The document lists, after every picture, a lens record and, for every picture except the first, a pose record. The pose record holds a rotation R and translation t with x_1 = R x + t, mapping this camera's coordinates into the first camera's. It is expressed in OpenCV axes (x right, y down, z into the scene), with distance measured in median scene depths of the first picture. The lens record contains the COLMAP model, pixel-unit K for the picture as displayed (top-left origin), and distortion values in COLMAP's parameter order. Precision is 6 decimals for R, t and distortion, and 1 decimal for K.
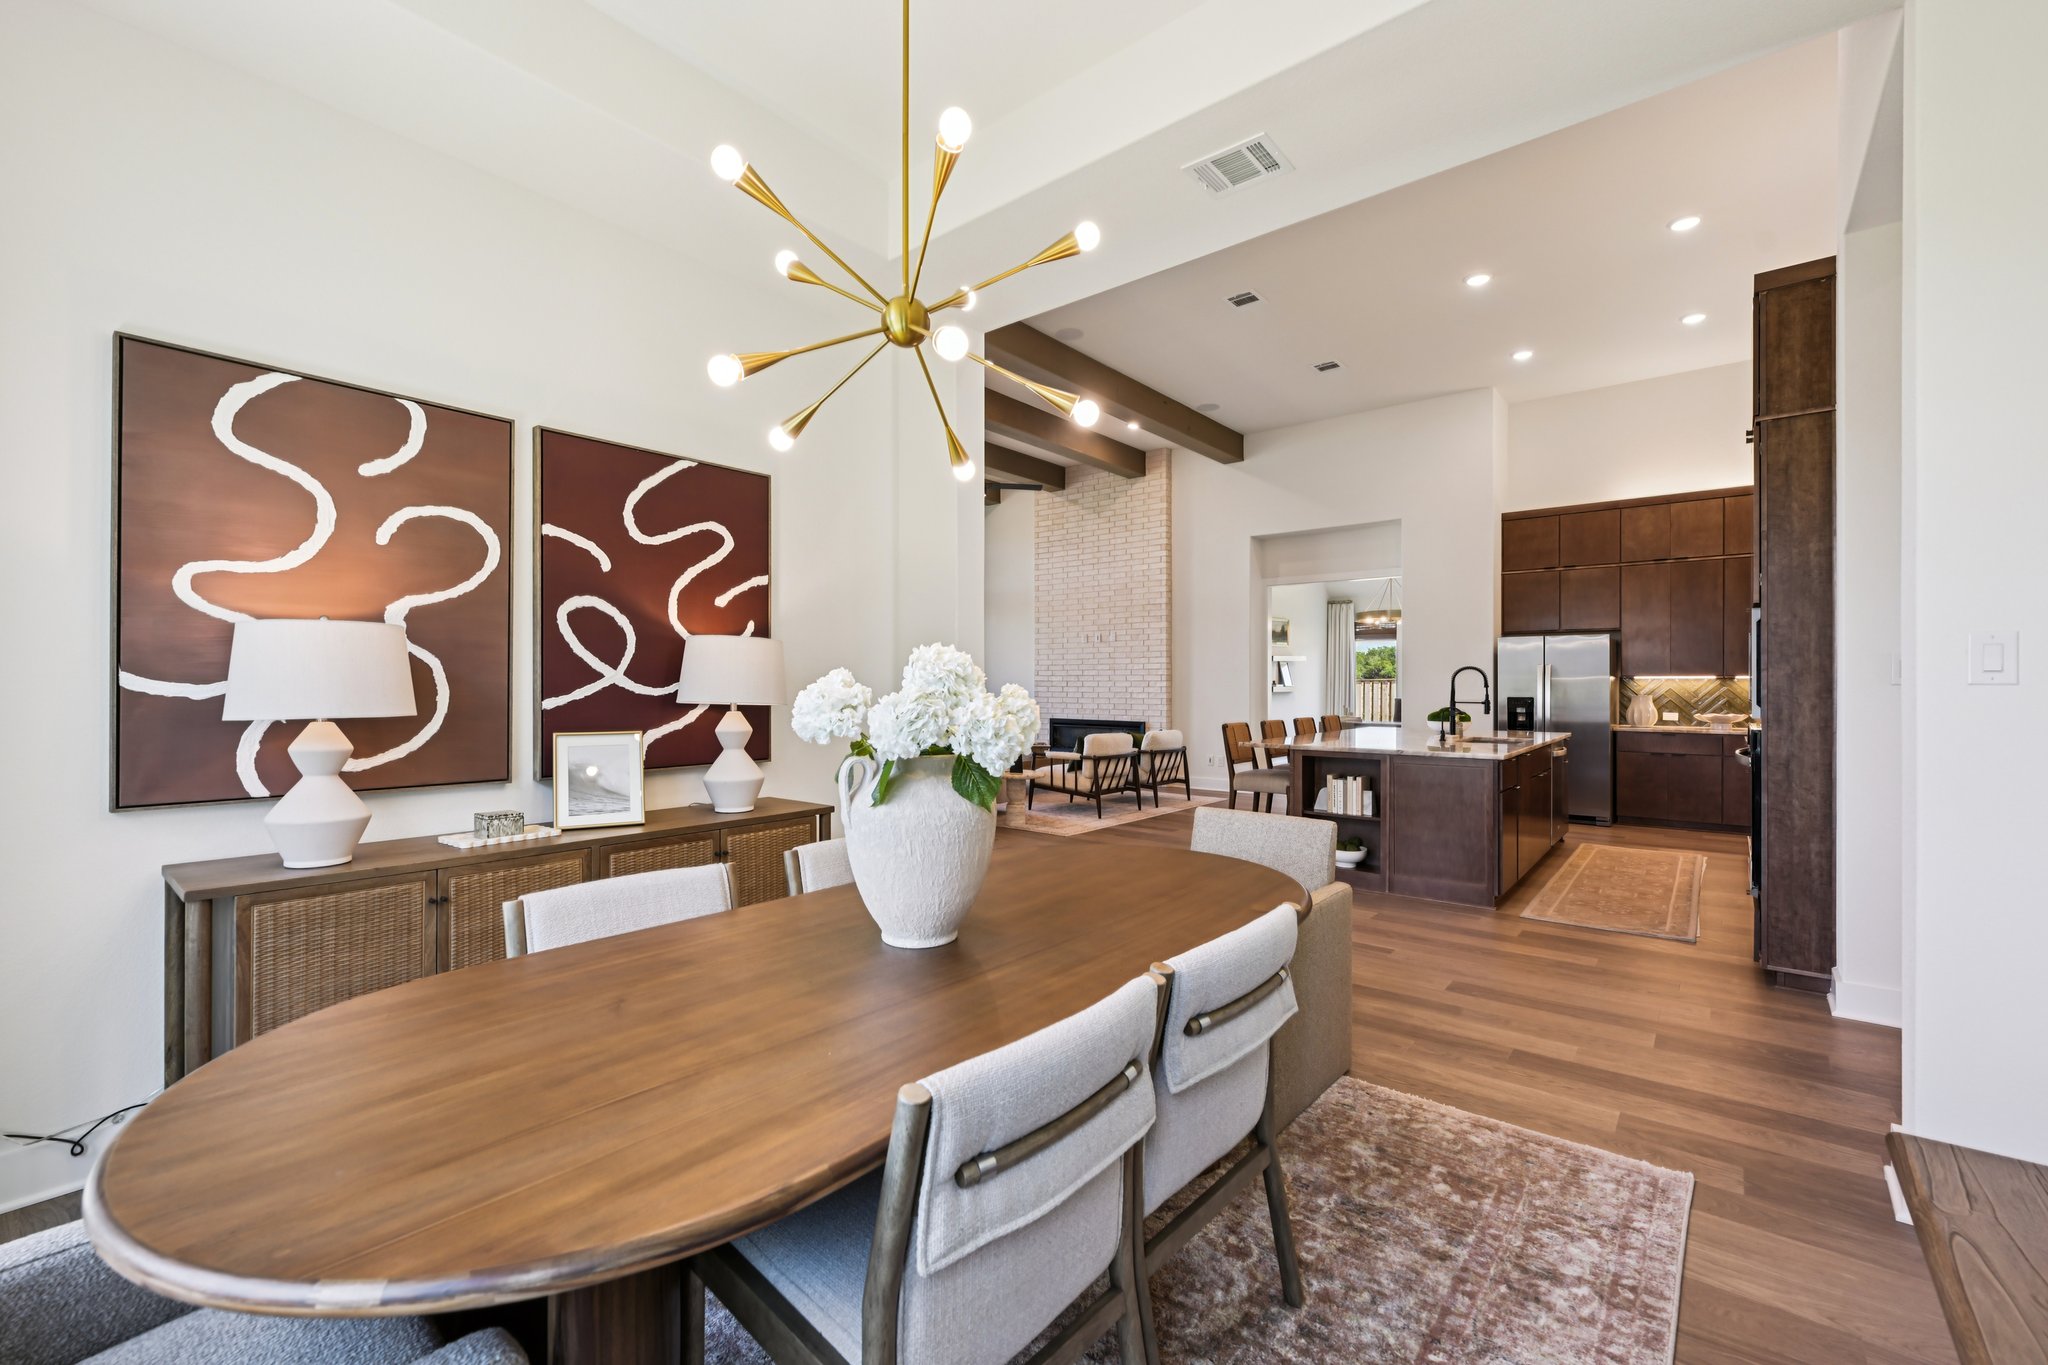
lens RADIAL K [[867.6, 0, 1024.0], [0, 867.6, 682.5], [0, 0, 1]] dist [0.002880, 0.000036]
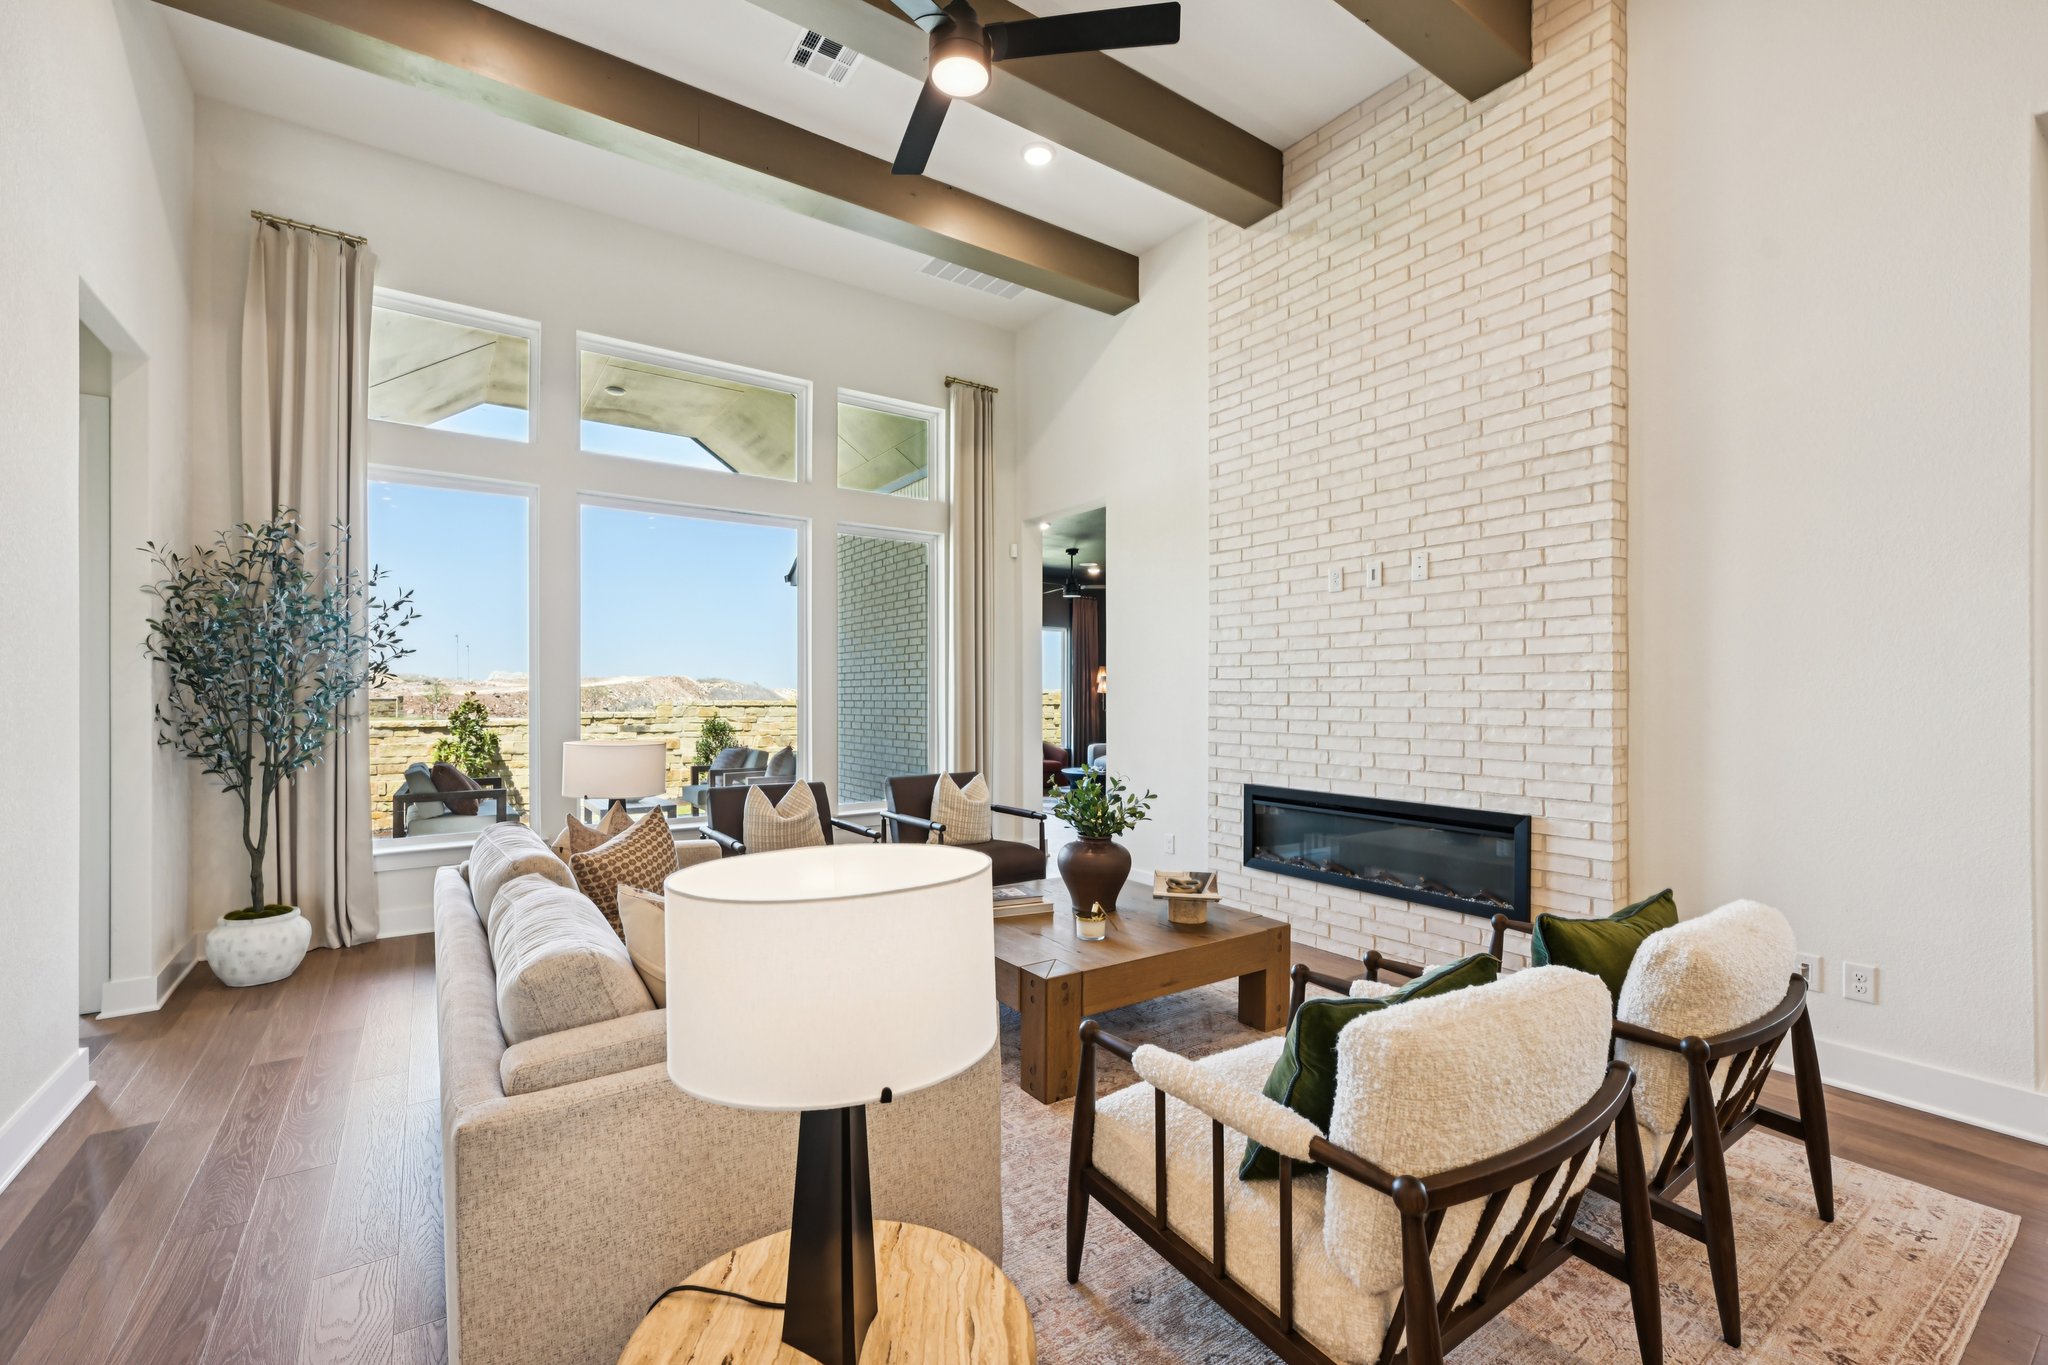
lens RADIAL K [[871.6, 0, 1019.9], [0, 871.6, 695.7], [0, 0, 1]] dist [0.000792, 0.000067]
pose [[0.962139, -0.000209, -0.272558, 0.044011], [0.000607, 0.999999, 0.001377, -0.000718], [0.272557, -0.001490, 0.962138, 0.637695]]
